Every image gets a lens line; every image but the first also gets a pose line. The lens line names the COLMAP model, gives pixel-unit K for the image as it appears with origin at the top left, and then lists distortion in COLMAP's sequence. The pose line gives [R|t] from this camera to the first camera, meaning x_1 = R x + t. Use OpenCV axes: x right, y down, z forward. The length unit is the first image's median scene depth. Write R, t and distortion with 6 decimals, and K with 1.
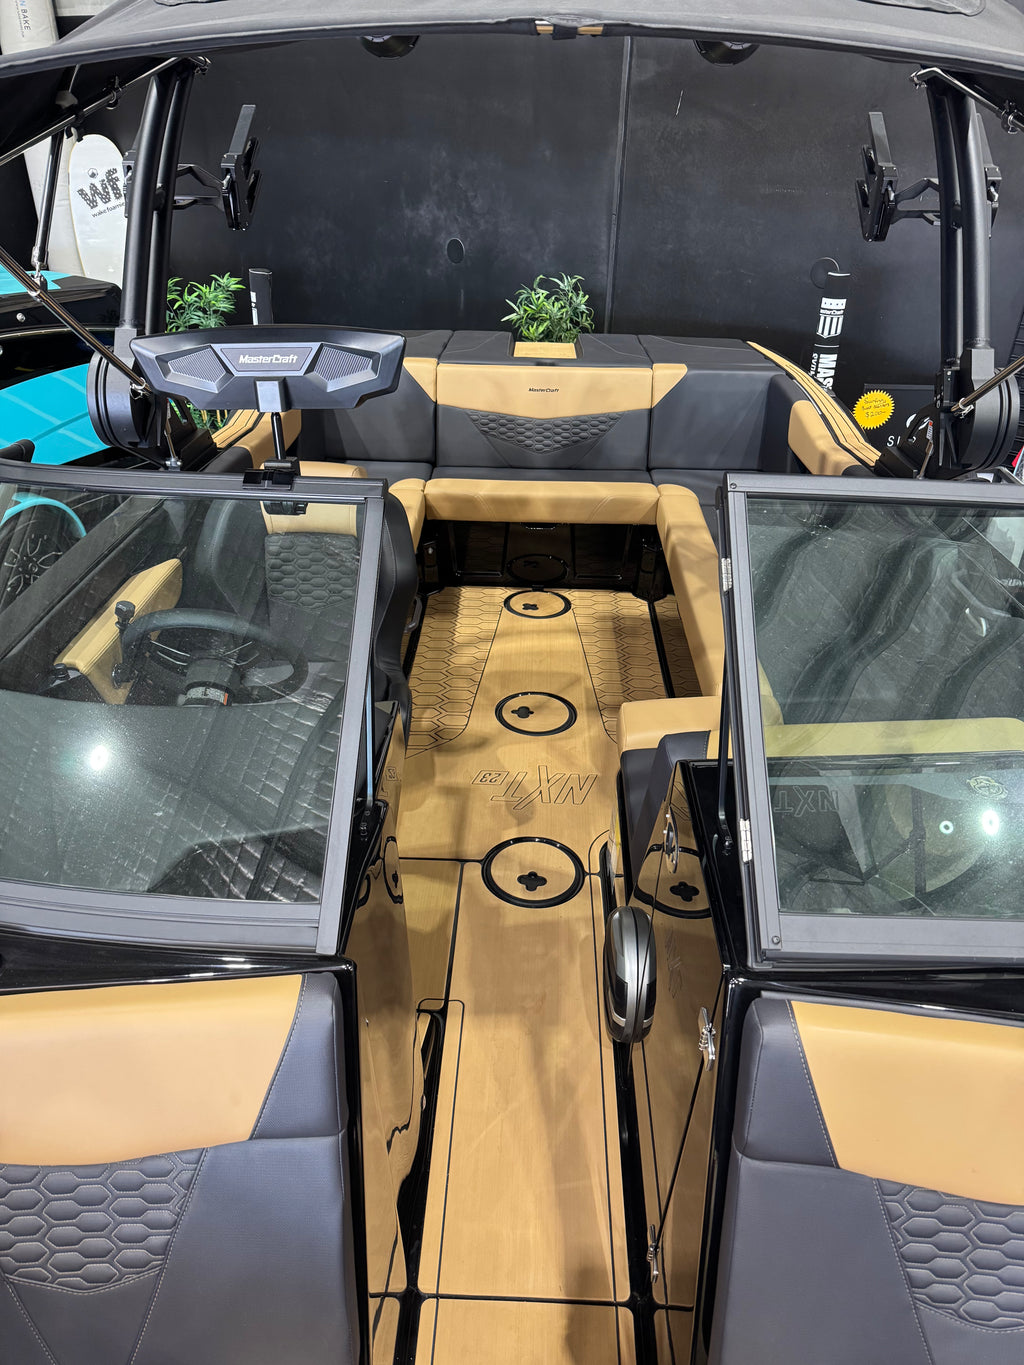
lens RADIAL K [[961.8, 0, 513.5], [0, 961.8, 698.5], [0, 0, 1]] dist [0.134642, -0.245490]
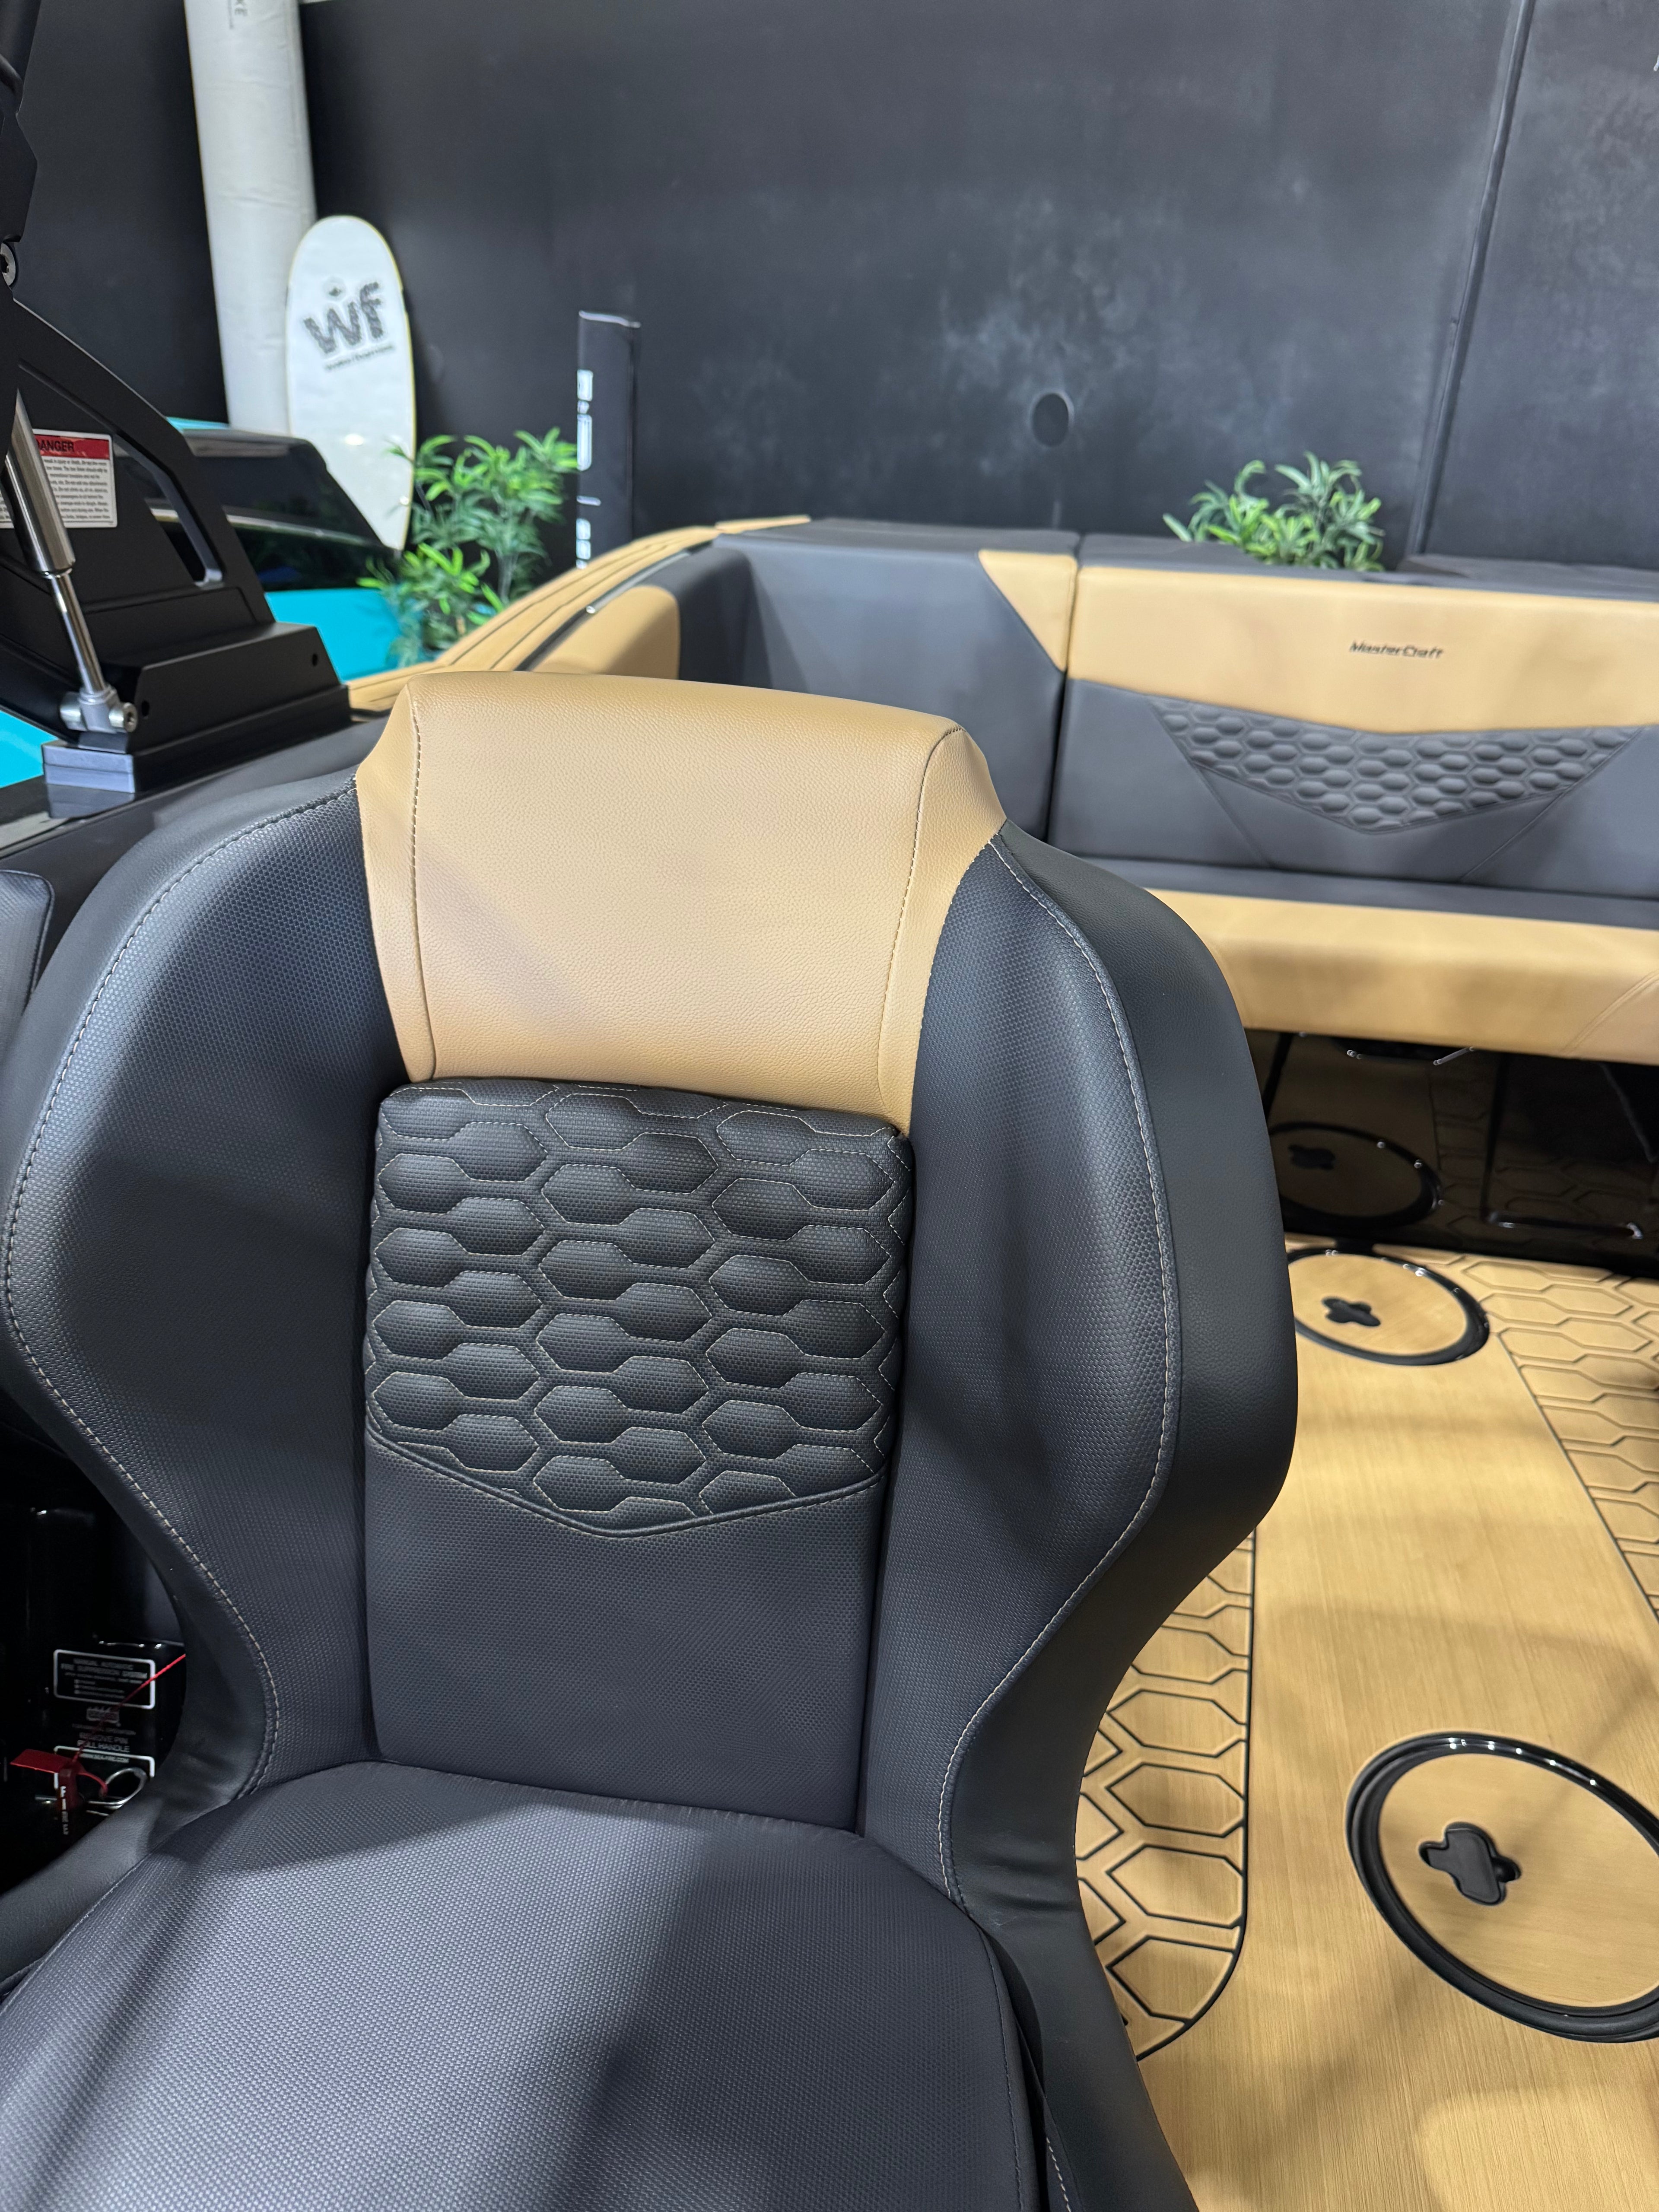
lens RADIAL K [[1553.3, 0, 838.9], [0, 1553.3, 1106.1], [0, 0, 1]] dist [0.057563, -0.087480]
pose [[0.992206, 0.078341, -0.096905, -0.093956], [-0.087923, 0.991203, -0.098927, -0.091247], [0.088303, 0.106676, 0.990365, 0.464661]]
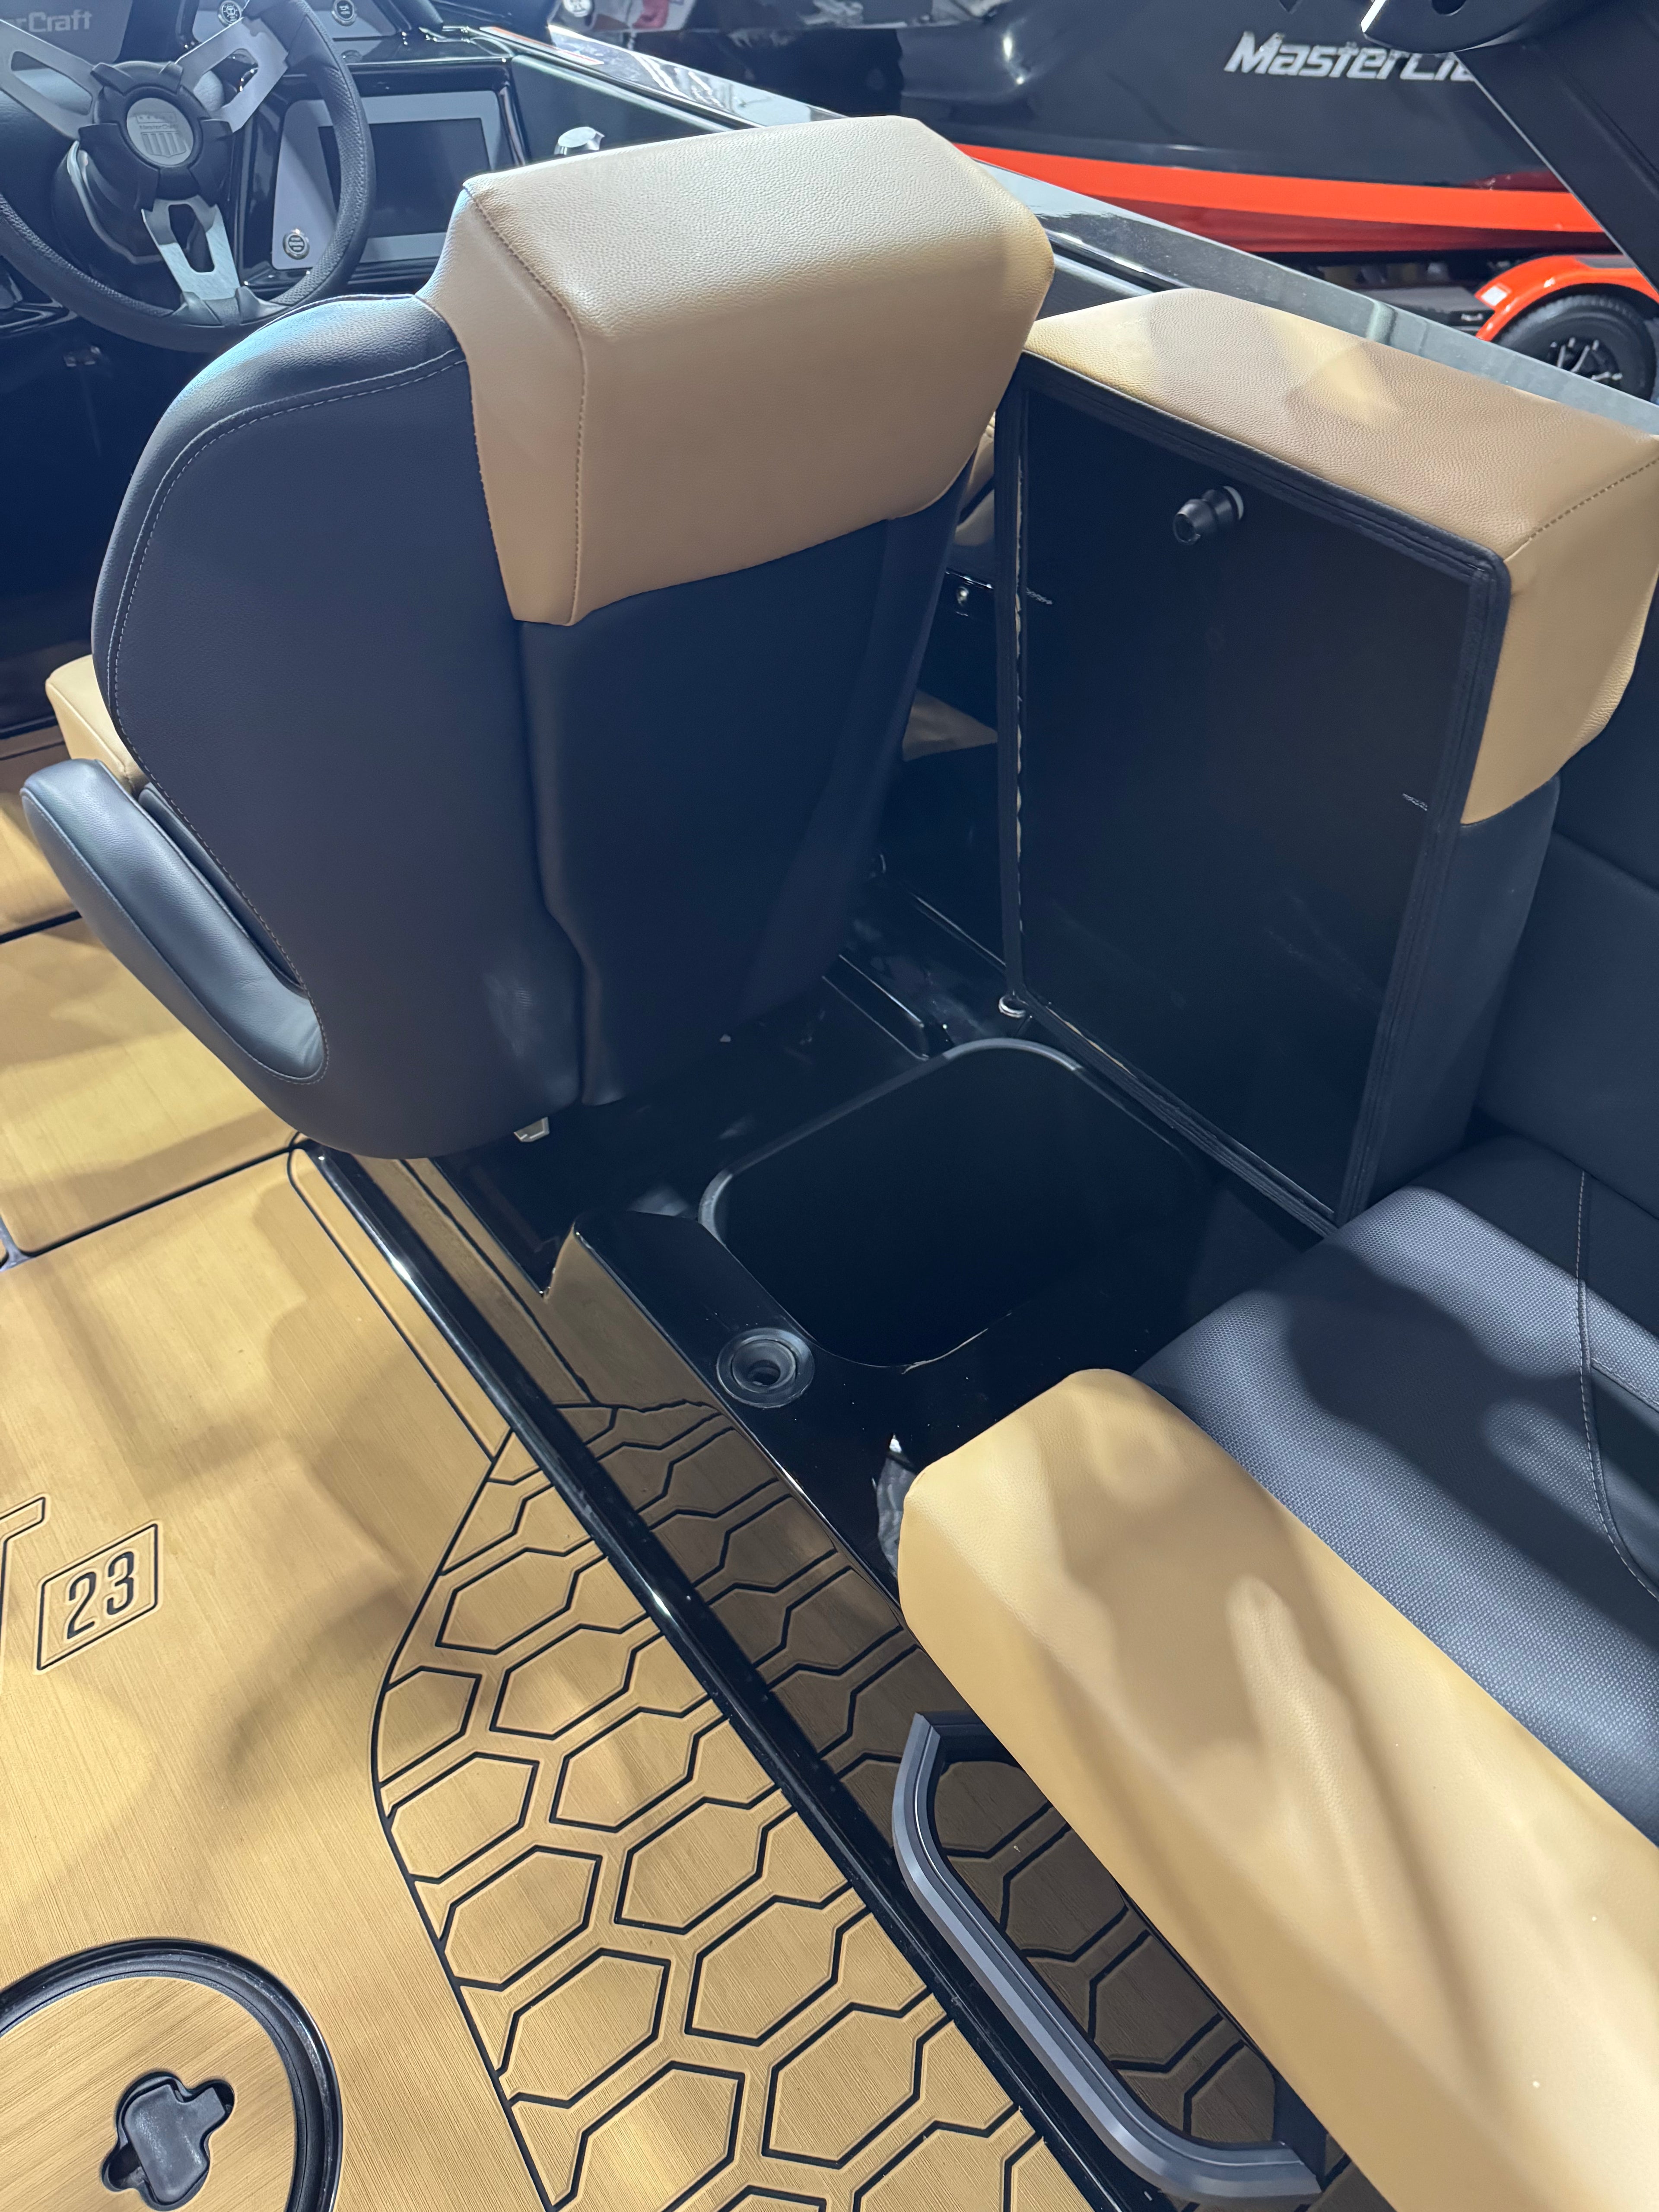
lens RADIAL K [[1612.4, 0, 807.0], [0, 1612.4, 1107.3], [0, 0, 1]] dist [-0.004734, -0.001736]
pose [[-0.778229, 0.396508, -0.486970, -0.009672], [-0.348886, 0.371775, 0.860268, -0.267805], [0.522147, 0.839383, -0.150990, 0.745611]]
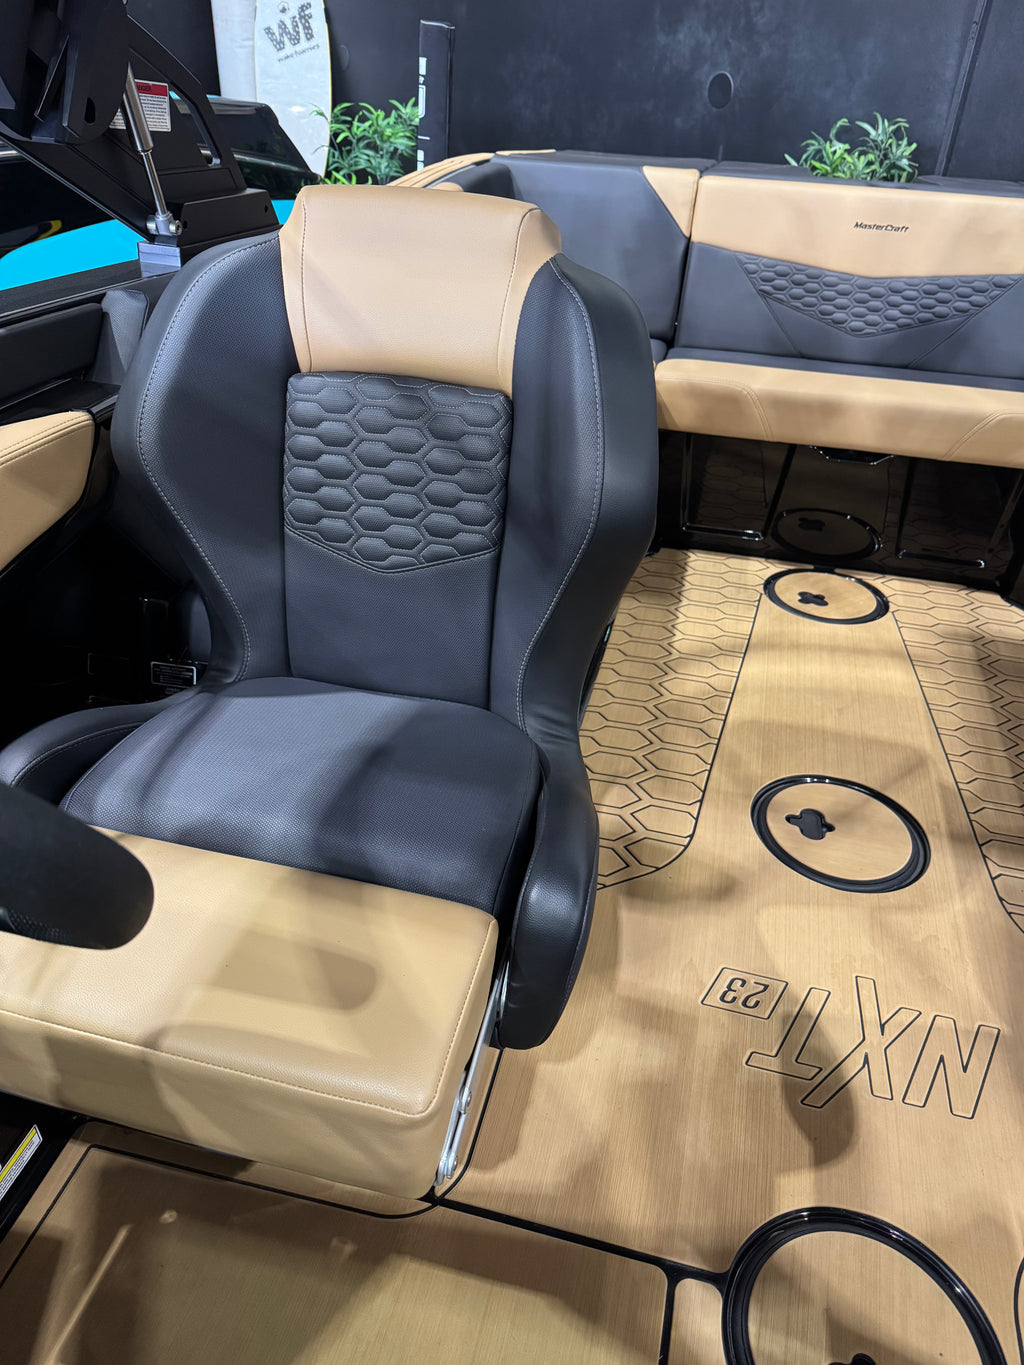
lens RADIAL K [[961.8, 0, 513.0], [0, 961.8, 676.4], [0, 0, 1]] dist [0.043799, -0.045952]
pose [[0.977745, 0.133271, -0.162031, -0.053020], [-0.129740, 0.991024, 0.032226, -0.043326], [0.164871, -0.010487, 0.986259, 0.391762]]
